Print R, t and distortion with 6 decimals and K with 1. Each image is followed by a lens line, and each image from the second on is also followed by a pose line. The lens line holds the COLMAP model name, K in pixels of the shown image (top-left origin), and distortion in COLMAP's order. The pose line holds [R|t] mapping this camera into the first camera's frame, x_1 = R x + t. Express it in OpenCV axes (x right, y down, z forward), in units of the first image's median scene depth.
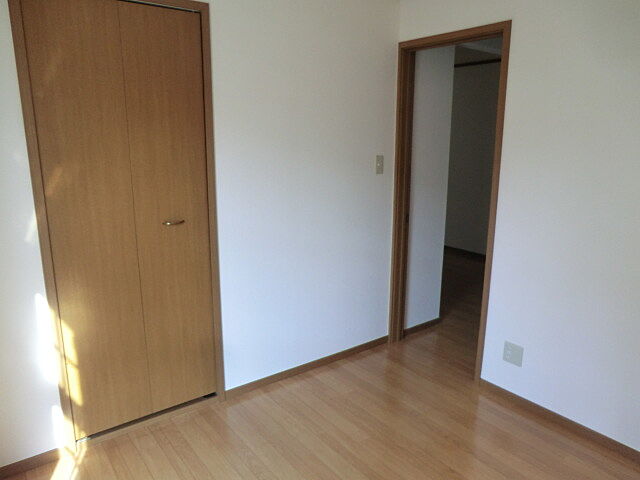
lens RADIAL K [[472.9, 0, 323.2], [0, 472.9, 236.7], [0, 0, 1]] dist [-0.005684, 0.002872]
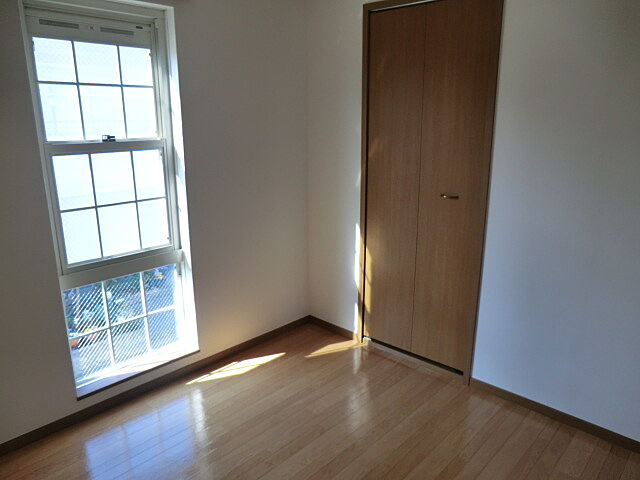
lens RADIAL K [[472.9, 0, 324.3], [0, 472.9, 241.1], [0, 0, 1]] dist [-0.005684, 0.002872]
pose [[0.189174, 0.246695, -0.950450, 0.690136], [-0.212370, 0.955297, 0.205684, -0.094575], [0.958703, 0.162937, 0.233108, 0.495167]]
